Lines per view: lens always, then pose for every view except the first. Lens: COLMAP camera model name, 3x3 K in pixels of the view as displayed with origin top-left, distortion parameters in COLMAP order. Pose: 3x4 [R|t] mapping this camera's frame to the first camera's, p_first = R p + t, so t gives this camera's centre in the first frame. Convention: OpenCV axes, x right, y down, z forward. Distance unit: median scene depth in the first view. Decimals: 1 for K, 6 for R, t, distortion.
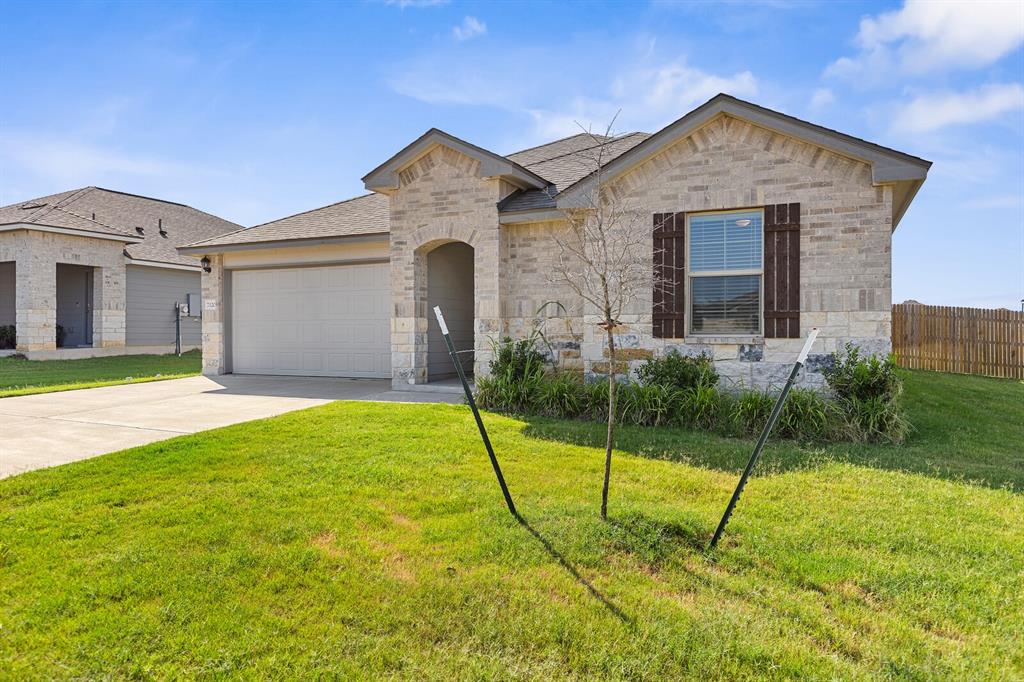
lens RADIAL K [[672.8, 0, 514.6], [0, 672.8, 334.5], [0, 0, 1]] dist [-0.002309, 0.000929]
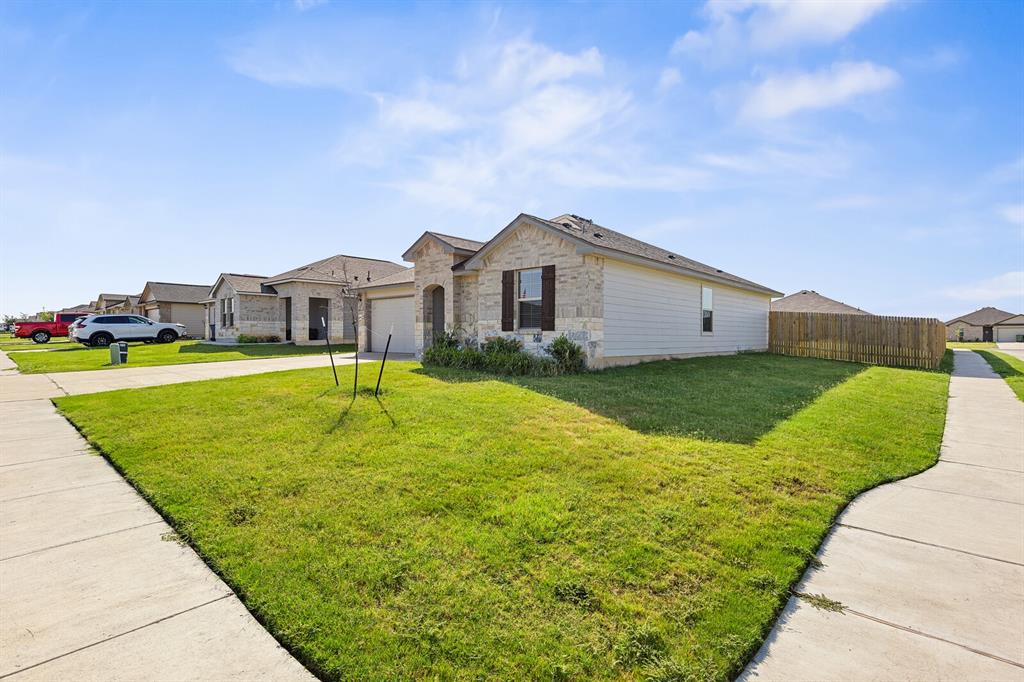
lens RADIAL K [[479.4, 0, 518.0], [0, 479.4, 336.1], [0, 0, 1]] dist [0.001625, 0.000564]
pose [[0.957501, 0.001595, -0.288425, 0.585059], [-0.002190, 0.999996, -0.001740, 0.019177], [0.288422, 0.002298, 0.957501, -0.339413]]
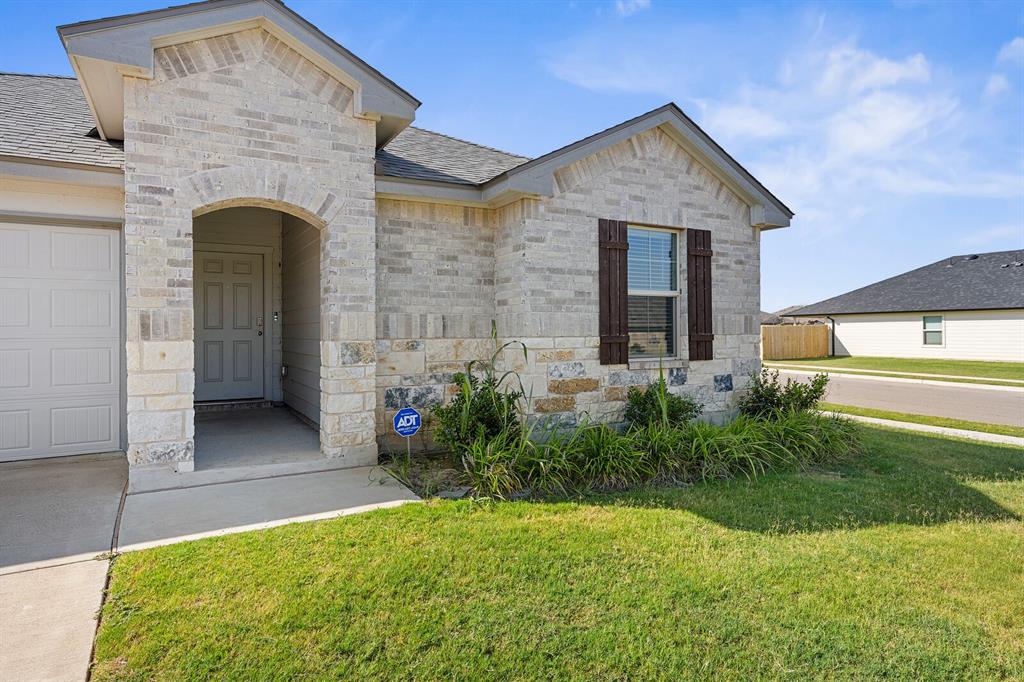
lens RADIAL K [[583.2, 0, 511.8], [0, 583.2, 326.3], [0, 0, 1]] dist [0.010934, -0.003078]
pose [[0.579491, 0.002818, 0.814973, -0.394286], [0.006431, 0.999947, -0.008030, -0.033002], [-0.814953, 0.009895, 0.579443, 0.575878]]
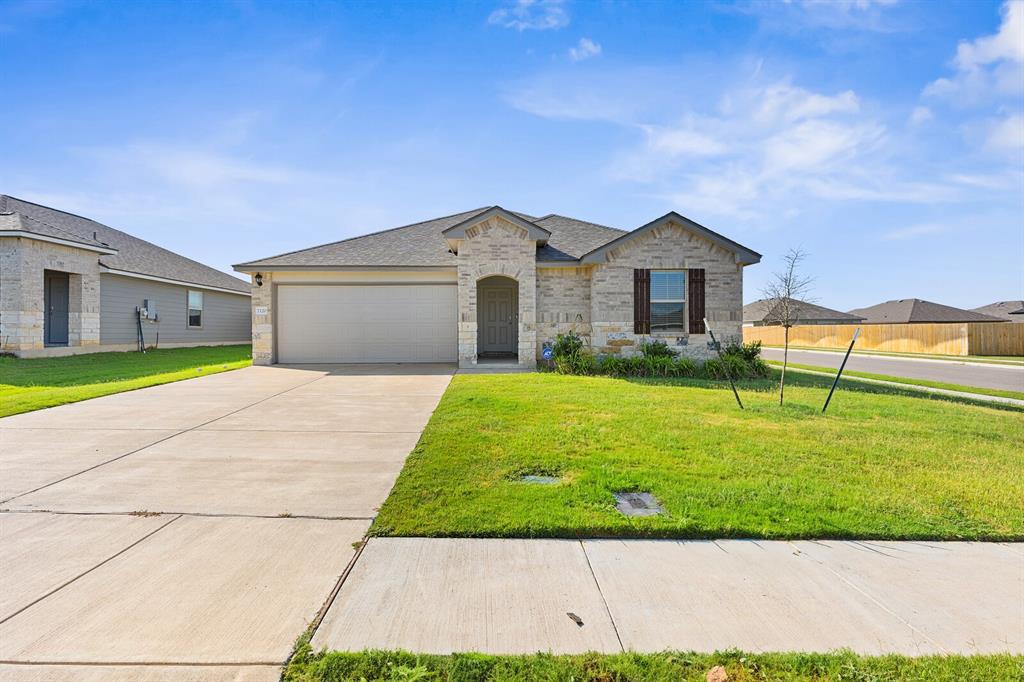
lens RADIAL K [[479.4, 0, 505.8], [0, 479.4, 332.4], [0, 0, 1]] dist [0.001625, 0.000564]
pose [[0.901081, -0.001080, 0.433649, -0.612731], [0.003090, 0.999988, -0.003930, 0.004077], [-0.433640, 0.004882, 0.901073, -0.054166]]
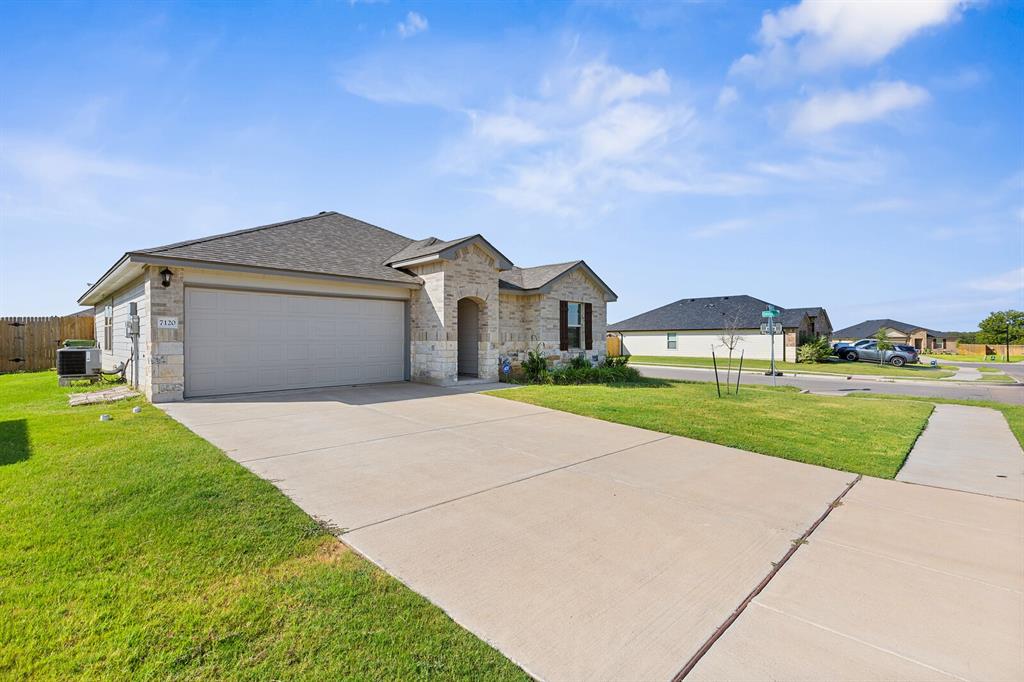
lens RADIAL K [[460.7, 0, 505.8], [0, 460.7, 338.1], [0, 0, 1]] dist [0.007018, -0.000118]
pose [[0.345886, 0.003916, 0.938269, -1.247698], [0.001039, 0.999989, -0.004557, -0.029178], [-0.938276, 0.002551, 0.345878, 0.523139]]
